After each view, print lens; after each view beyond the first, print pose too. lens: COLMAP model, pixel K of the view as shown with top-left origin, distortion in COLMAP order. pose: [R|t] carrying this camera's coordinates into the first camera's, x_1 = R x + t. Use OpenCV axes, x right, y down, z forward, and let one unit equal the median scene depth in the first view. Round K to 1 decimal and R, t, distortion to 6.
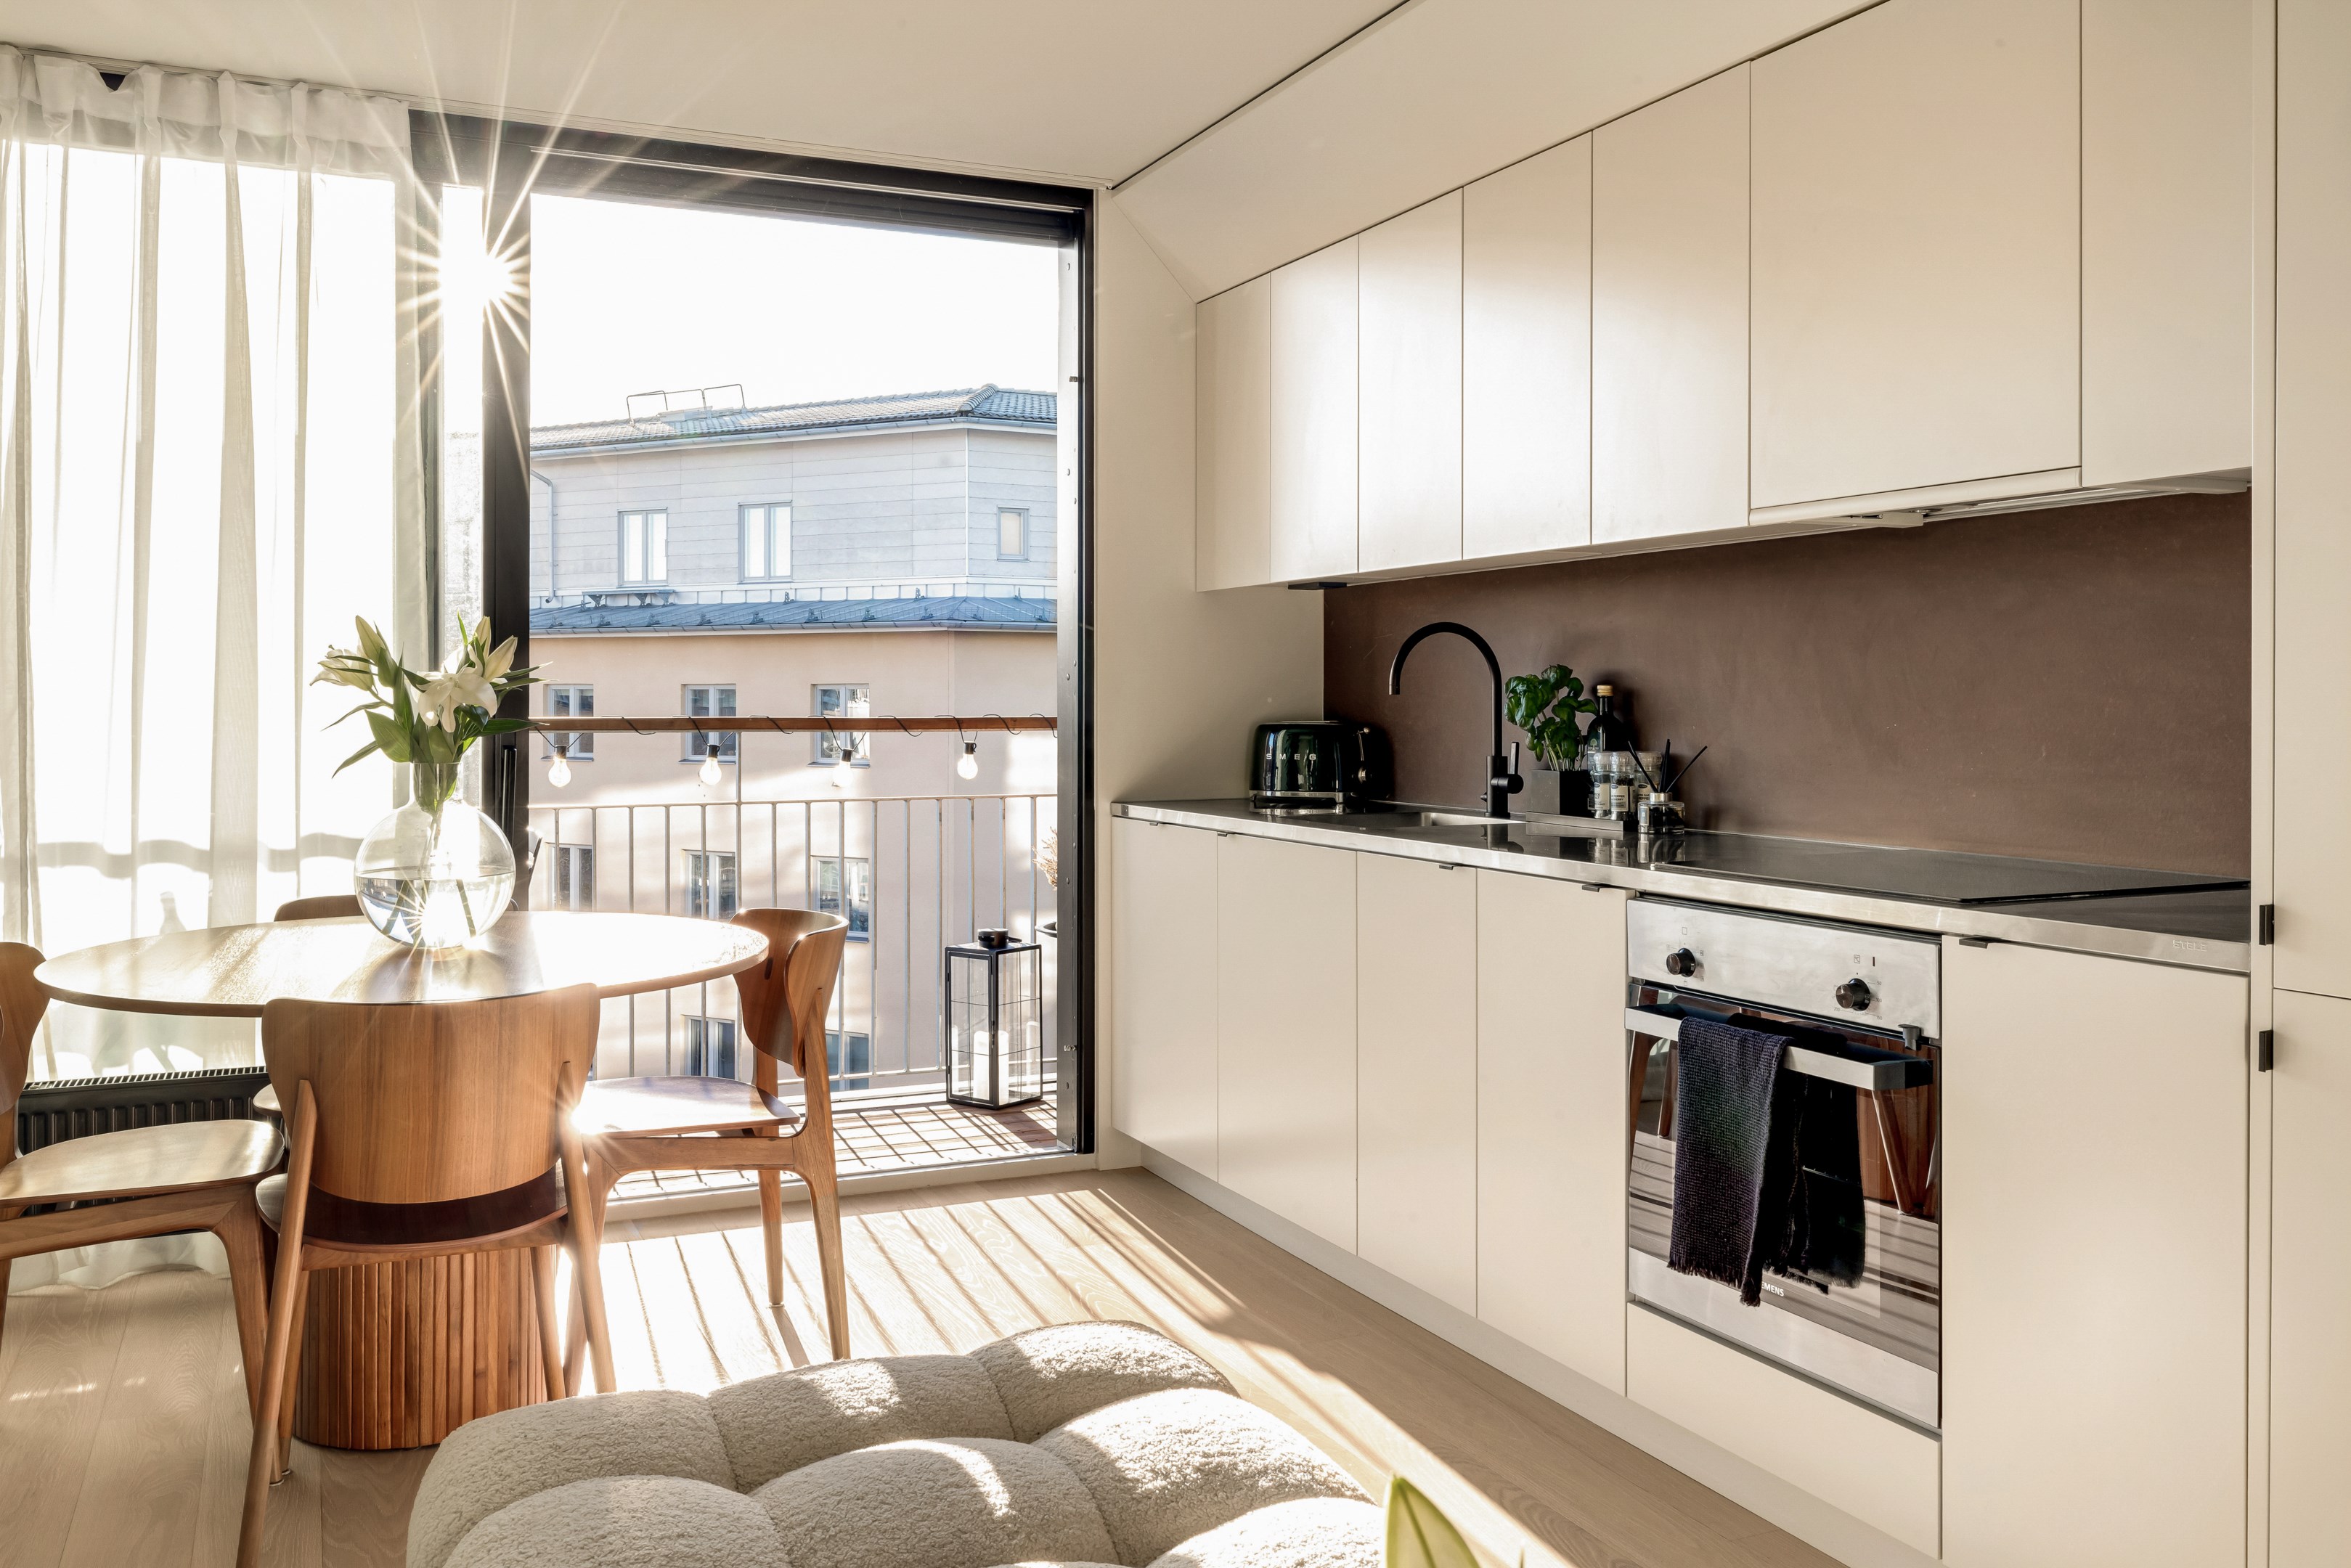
lens RADIAL K [[1895.8, 0, 1171.3], [0, 1895.8, 690.3], [0, 0, 1]] dist [0.001563, 0.001324]
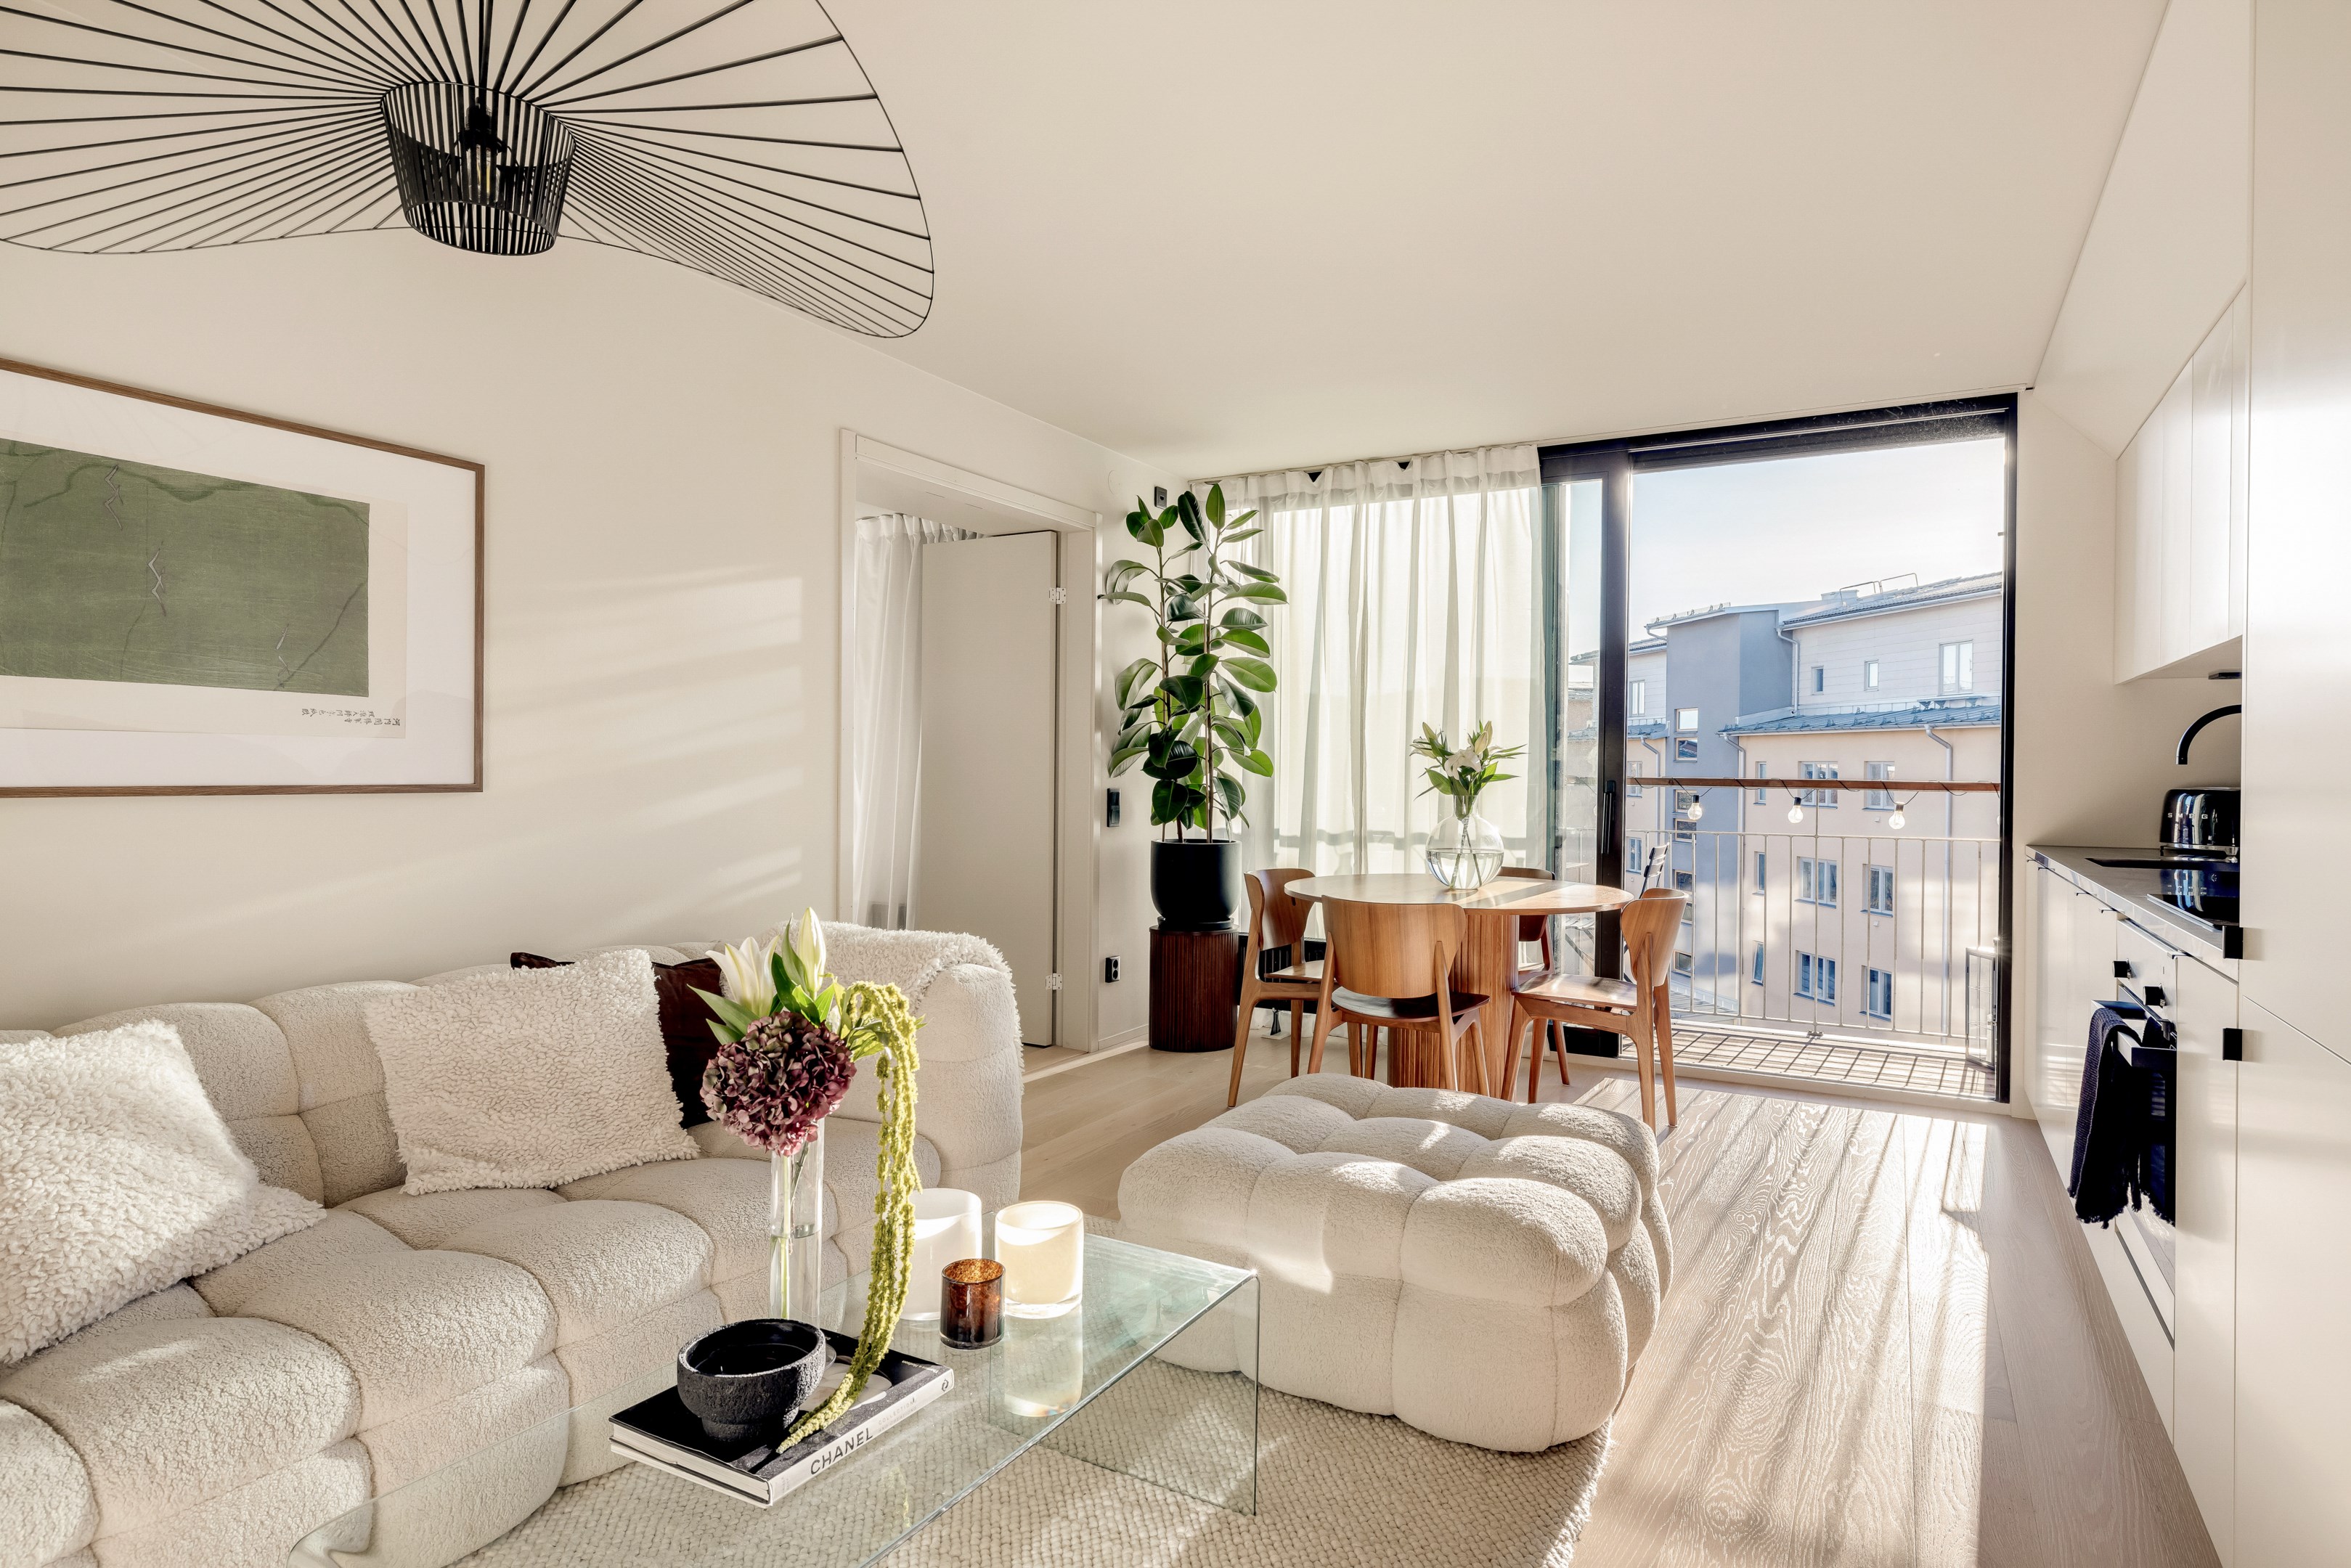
lens RADIAL K [[1266.2, 0, 1175.2], [0, 1266.2, 770.3], [0, 0, 1]] dist [0.002419, 0.000073]
pose [[0.591068, 0.008140, -0.806581, 0.418147], [-0.005285, 0.999967, 0.006219, 0.004561], [0.806604, 0.000586, 0.591092, -0.020455]]
